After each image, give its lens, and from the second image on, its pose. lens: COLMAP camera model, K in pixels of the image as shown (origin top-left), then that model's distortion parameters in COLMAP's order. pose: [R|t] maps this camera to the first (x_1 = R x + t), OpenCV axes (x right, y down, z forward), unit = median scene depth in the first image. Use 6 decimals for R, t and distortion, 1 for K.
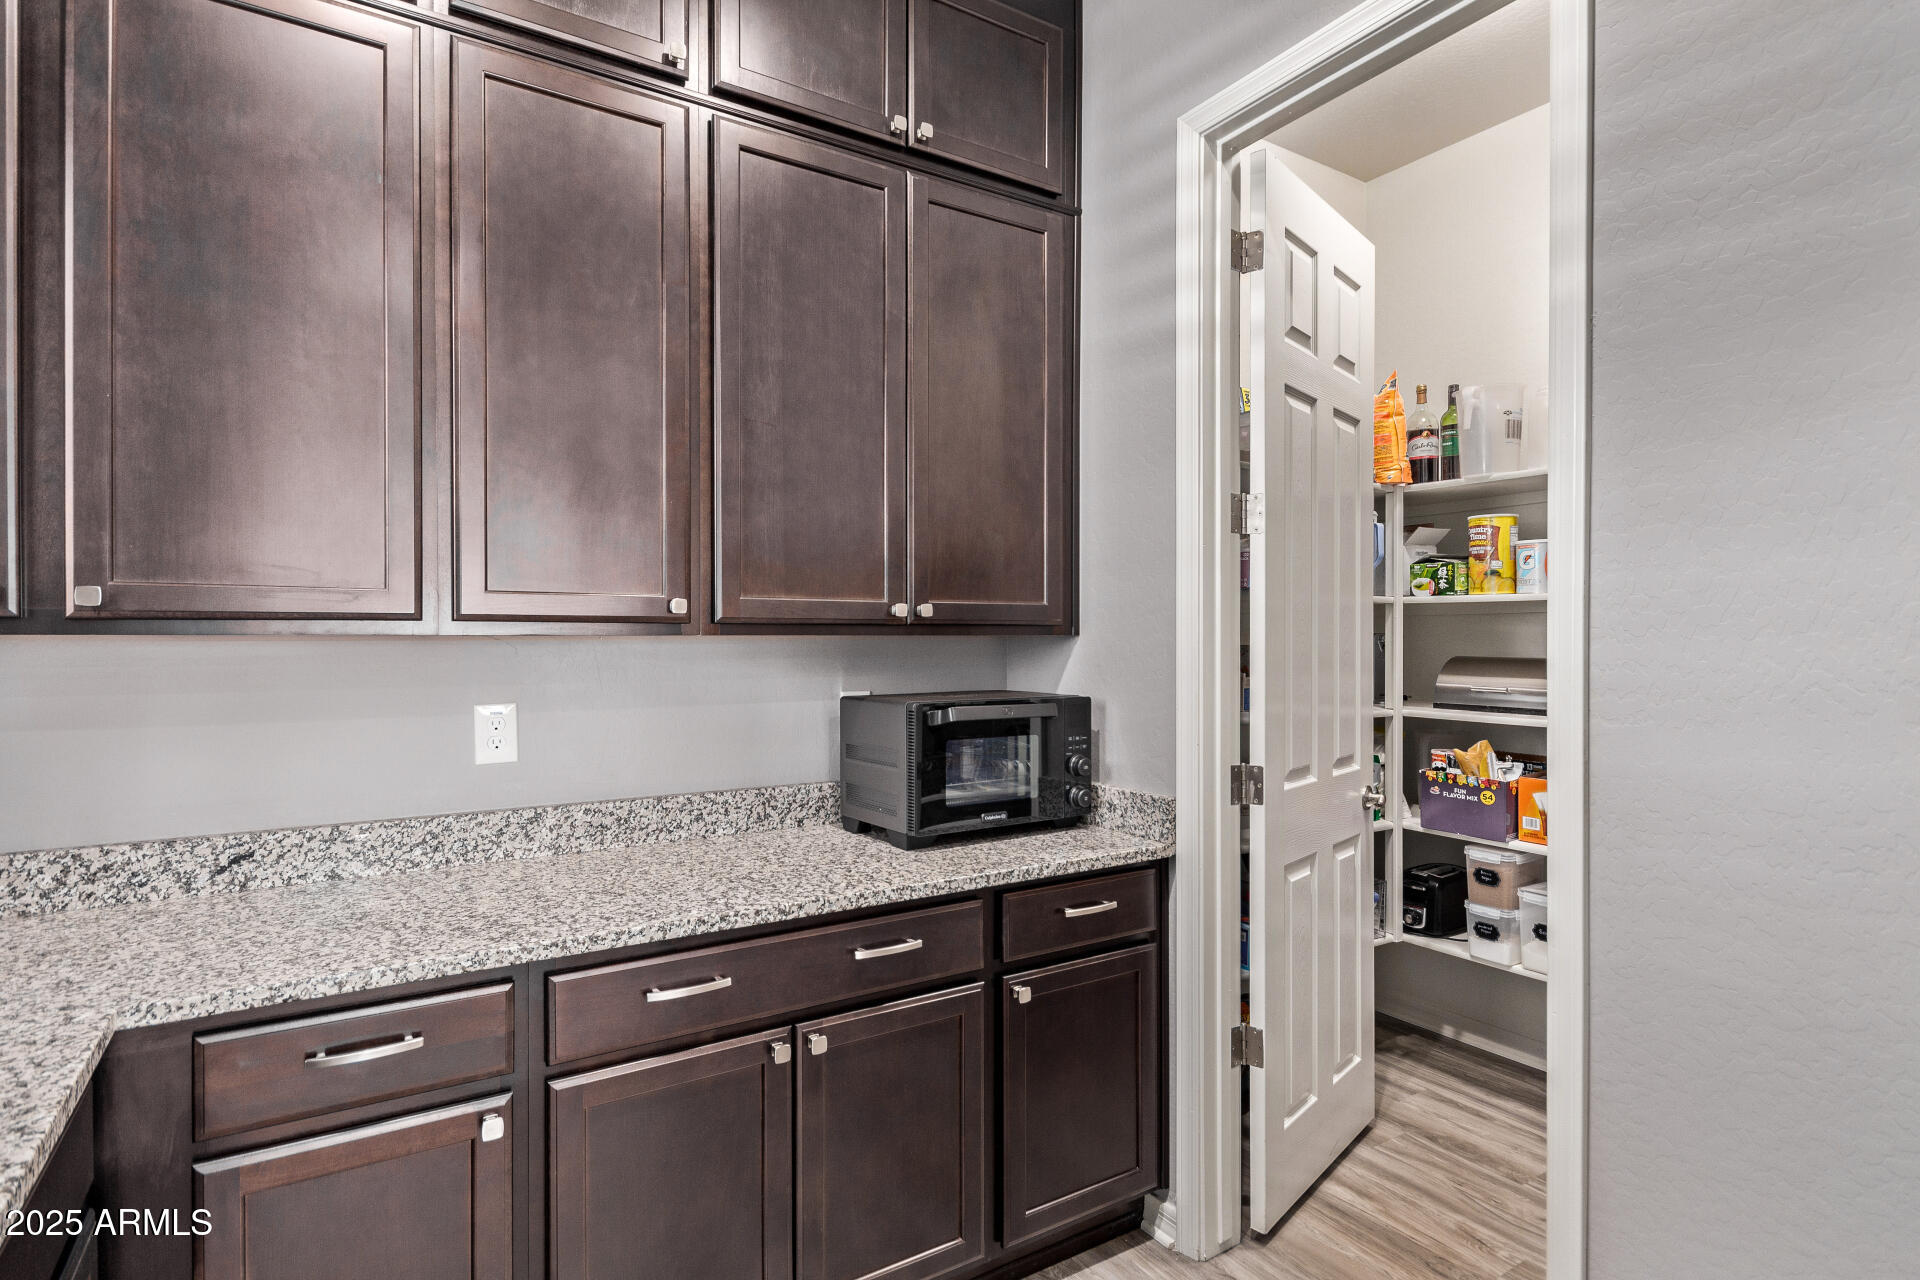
lens RADIAL K [[969.8, 0, 968.5], [0, 969.8, 639.9], [0, 0, 1]] dist [0.003188, 0.000123]
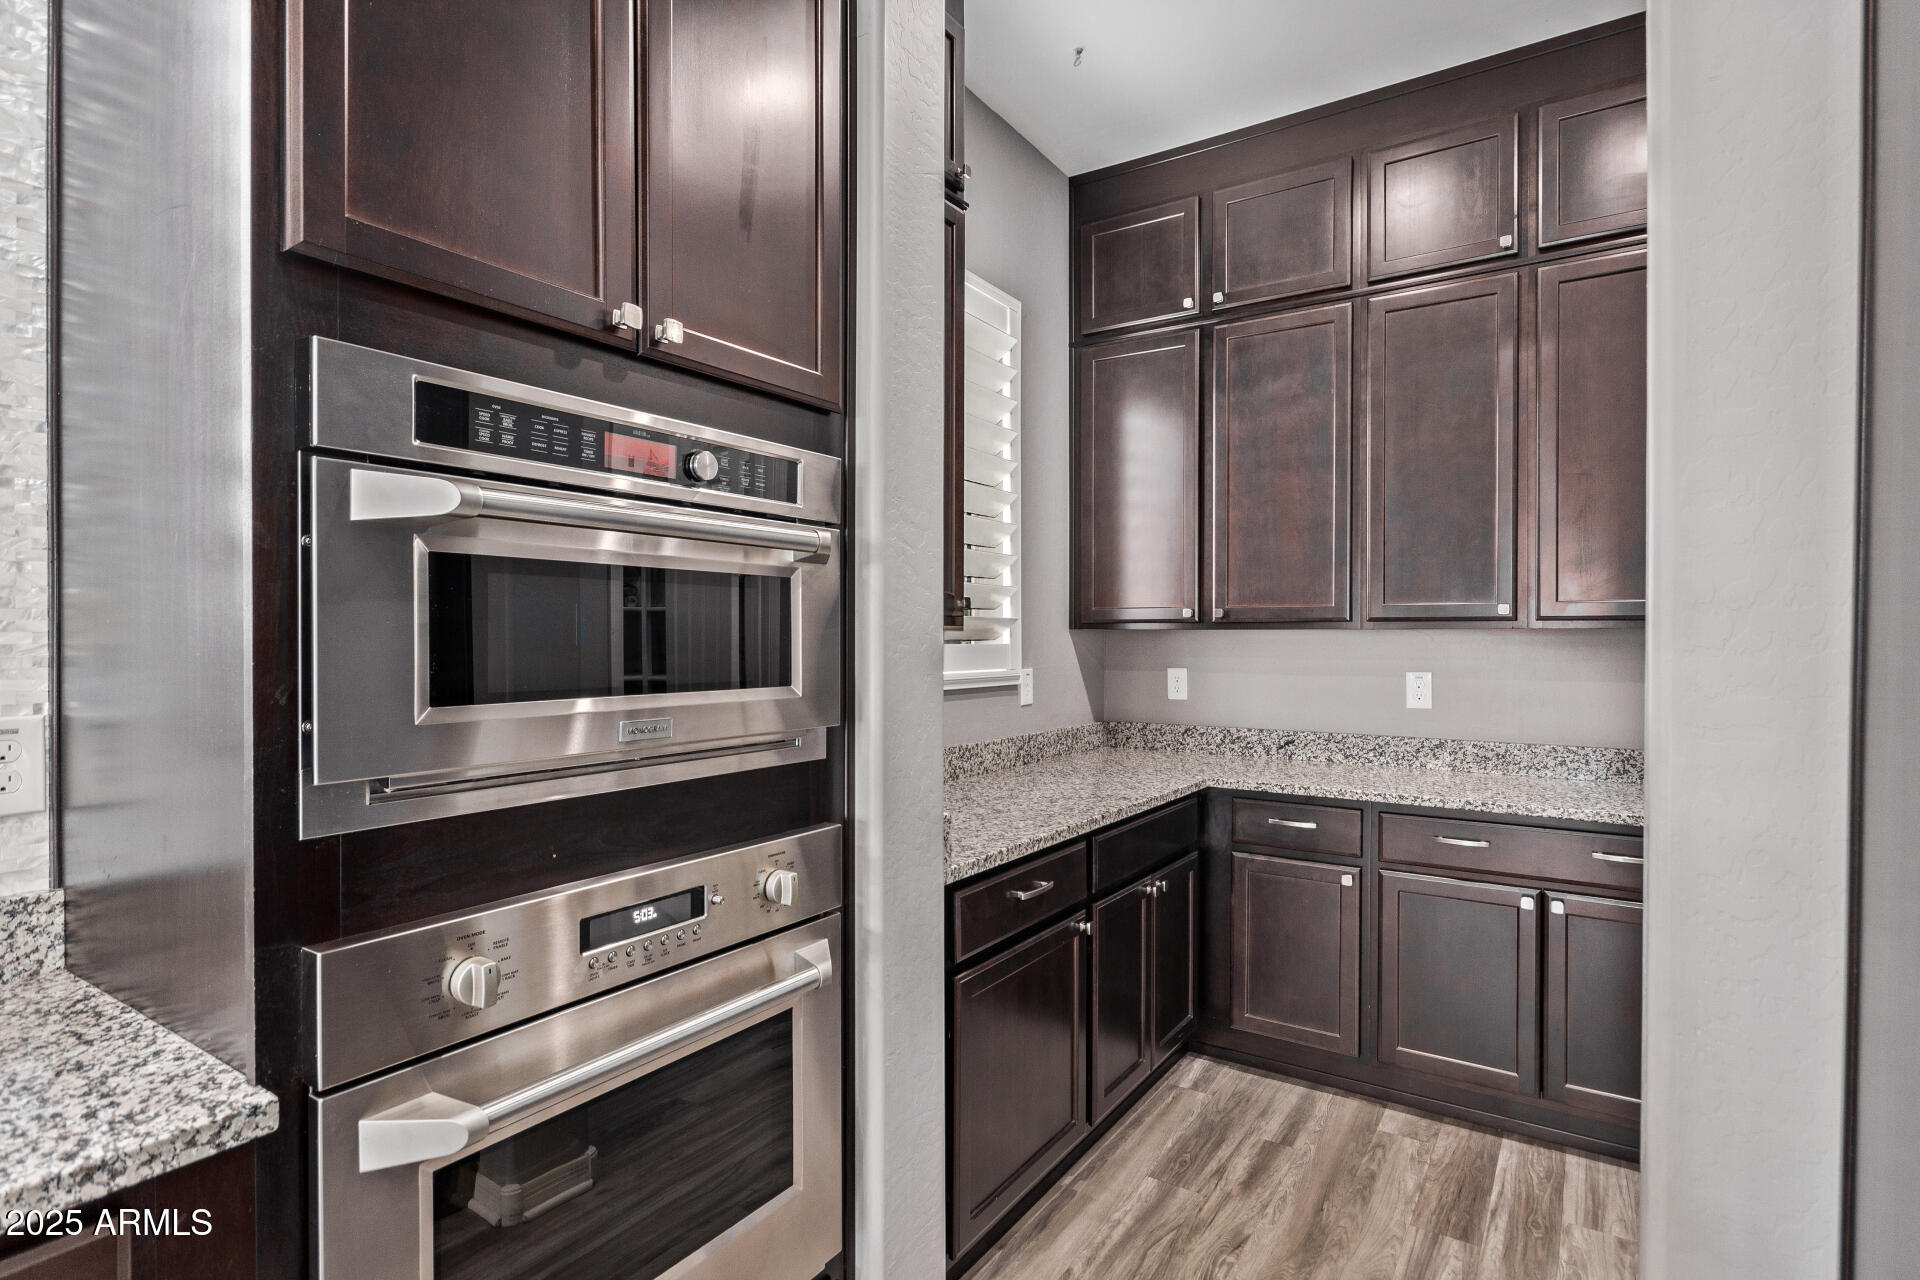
lens RADIAL K [[969.8, 0, 968.5], [0, 969.8, 639.9], [0, 0, 1]] dist [0.003188, 0.000123]
pose [[0.396773, 0.002590, -0.917913, 0.736936], [-0.005080, 0.999987, 0.000626, 0.015694], [0.917903, 0.004415, 0.396781, -0.351609]]
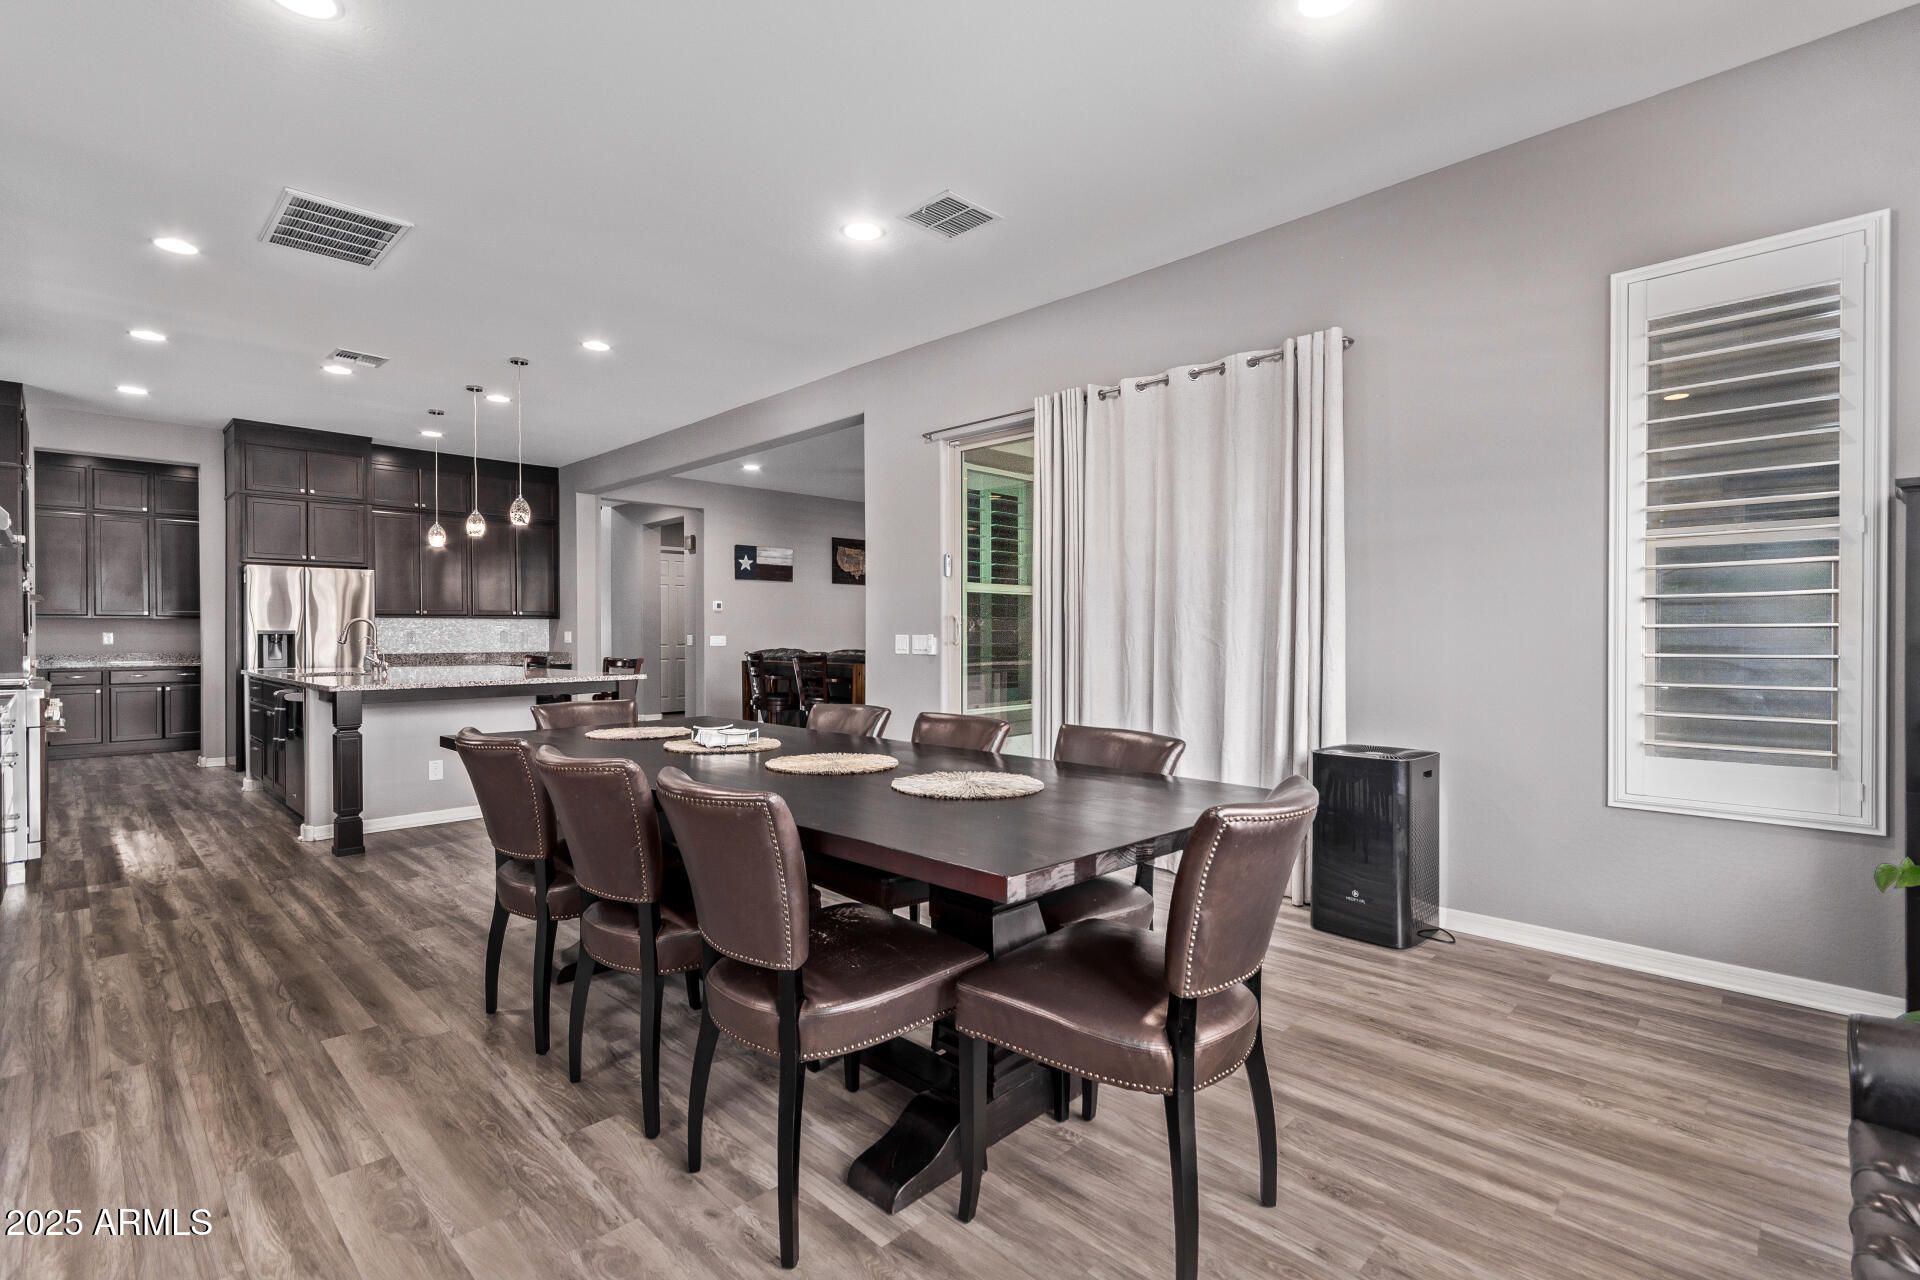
lens RADIAL K [[884.7, 0, 960.0], [0, 884.7, 640.0], [0, 0, 1]] dist [0.000361, -0.000320]
pose [[0.977098, -0.006079, 0.212702, 2.991480], [0.004960, 0.999971, 0.005792, 0.105011], [-0.212731, -0.004605, 0.977100, -4.641199]]
